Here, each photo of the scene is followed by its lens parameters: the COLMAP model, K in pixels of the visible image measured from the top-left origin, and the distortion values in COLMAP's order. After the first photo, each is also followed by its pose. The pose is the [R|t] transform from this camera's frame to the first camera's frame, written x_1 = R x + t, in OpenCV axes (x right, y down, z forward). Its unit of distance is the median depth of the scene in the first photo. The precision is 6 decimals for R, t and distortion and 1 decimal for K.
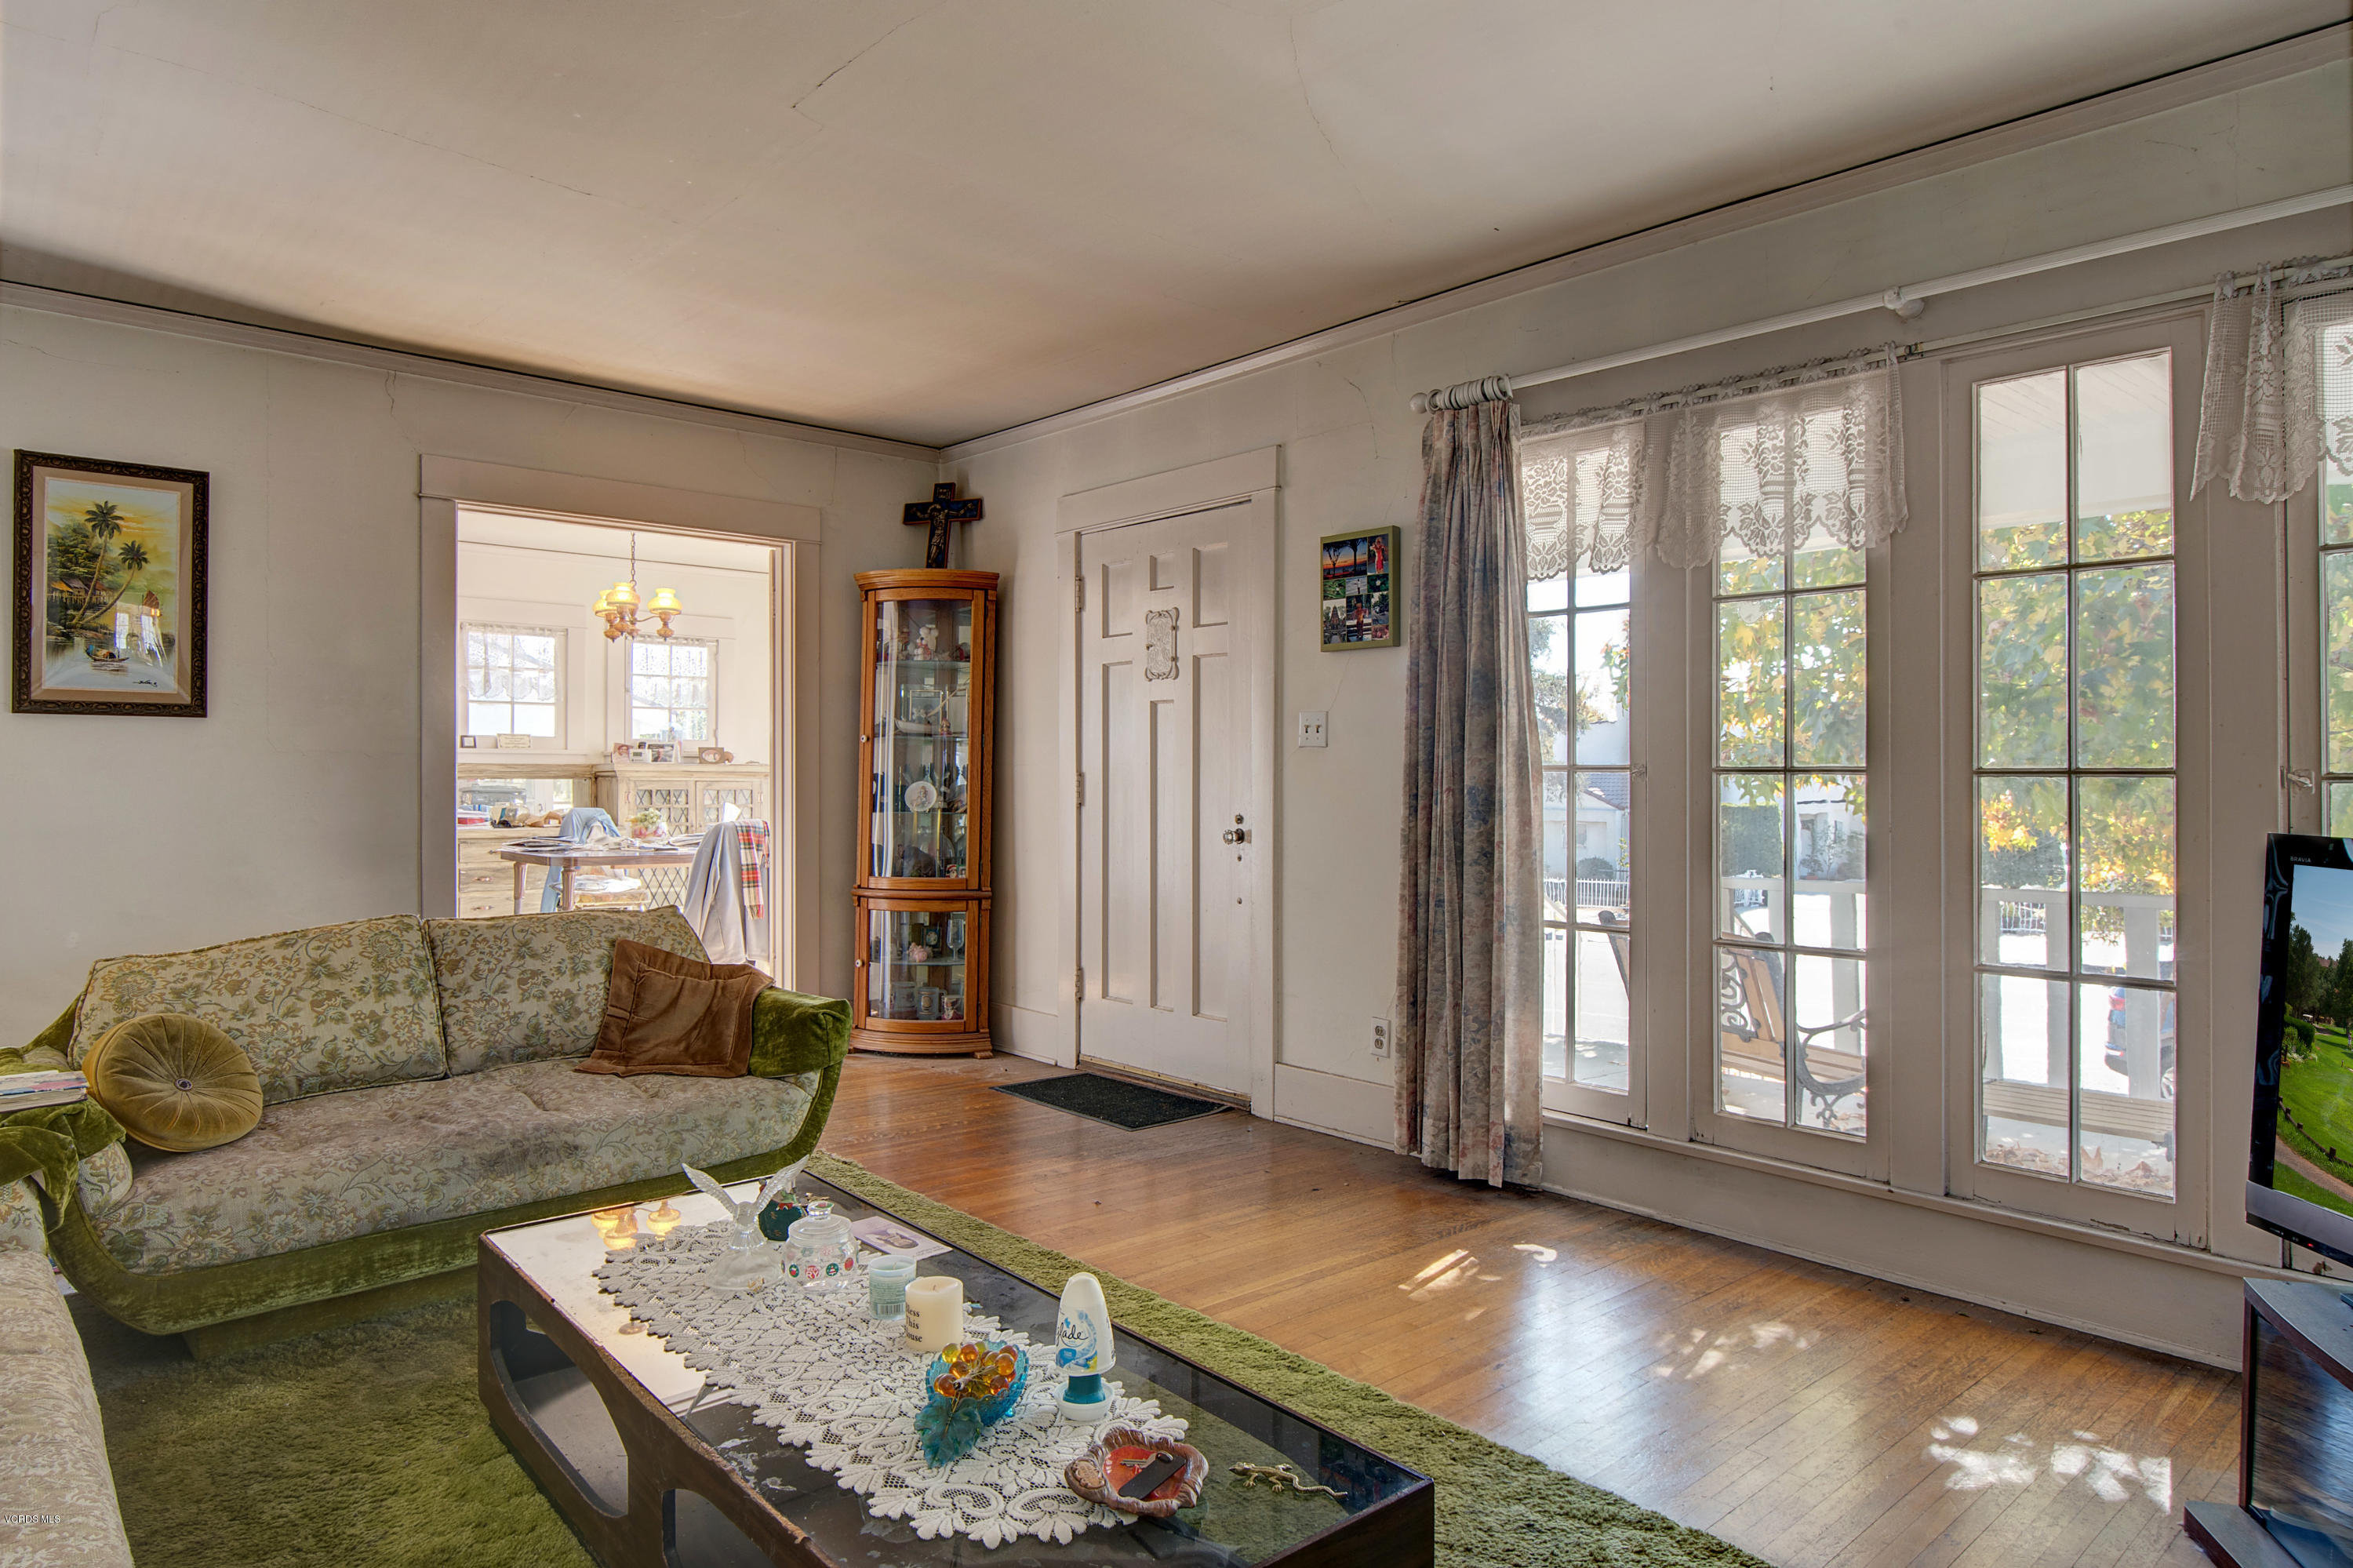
lens RADIAL K [[1382.4, 0, 1188.2], [0, 1382.4, 776.1], [0, 0, 1]] dist [-0.002492, -0.002896]
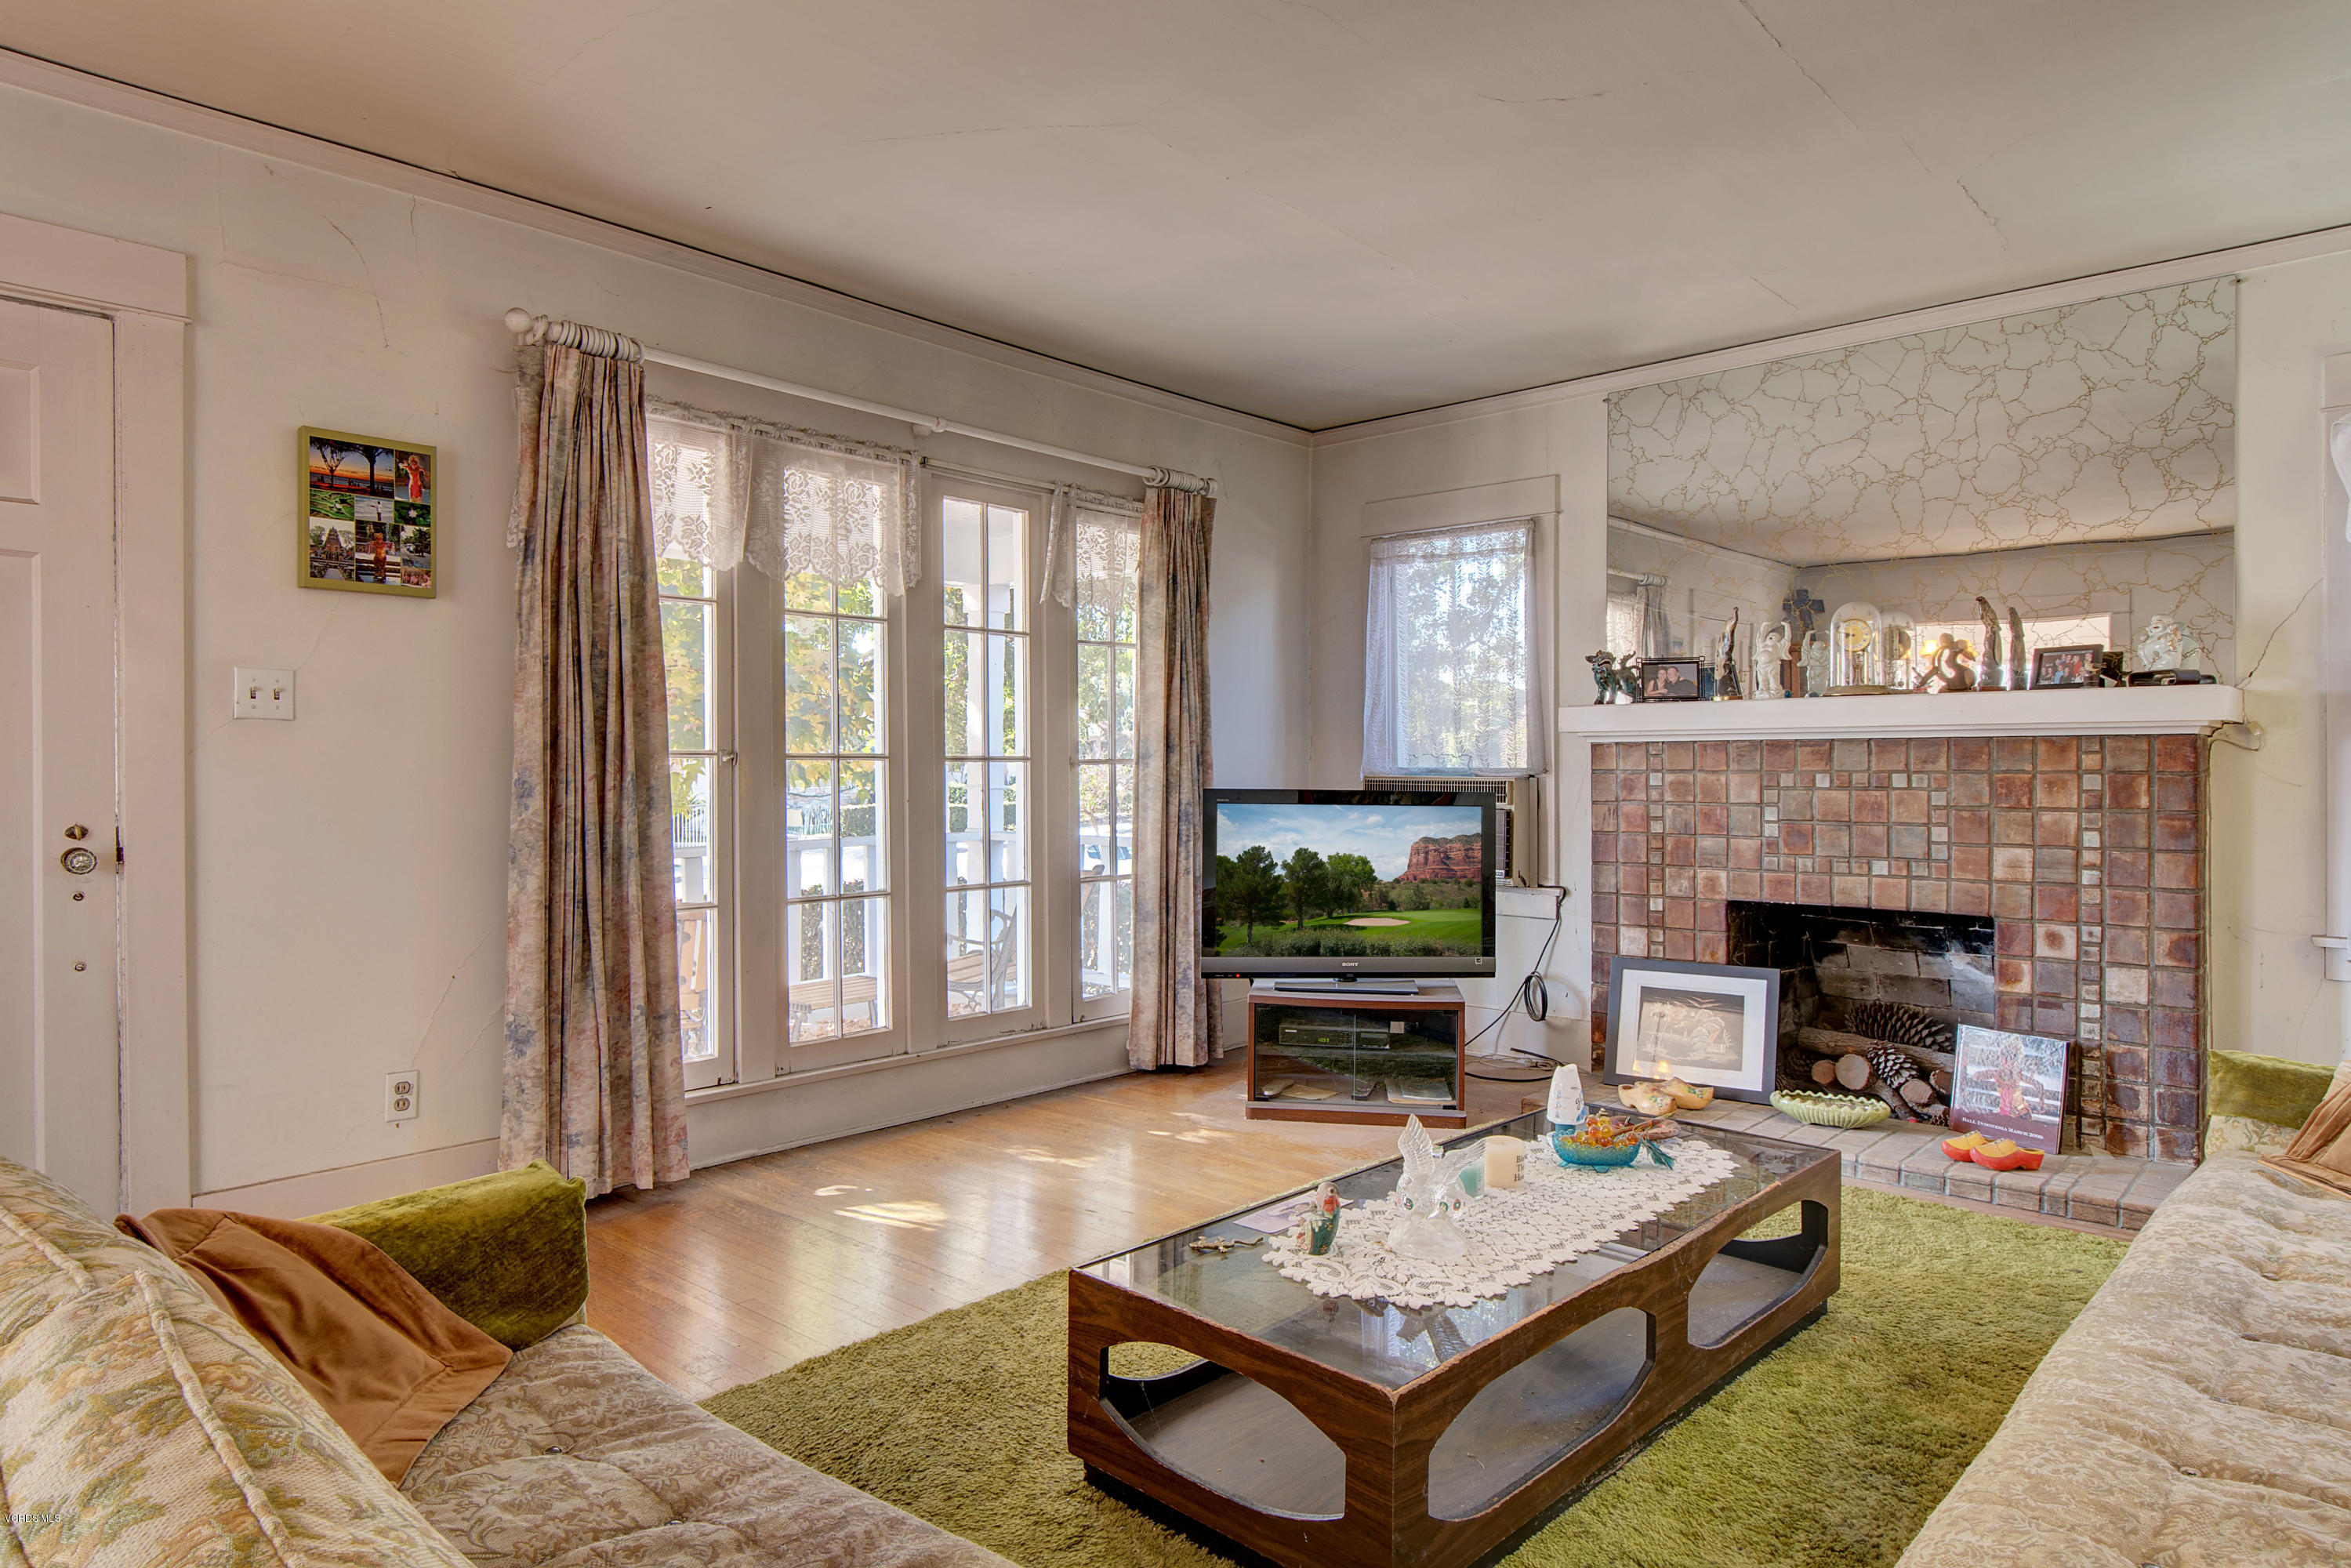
lens RADIAL K [[1381.2, 0, 1176.2], [0, 1381.2, 776.6], [0, 0, 1]] dist [-0.002492, -0.002896]
pose [[-0.082781, -0.021972, 0.996325, -0.669758], [-0.006898, 0.999746, 0.021475, -0.011171], [-0.996544, -0.005095, -0.082912, 0.629080]]
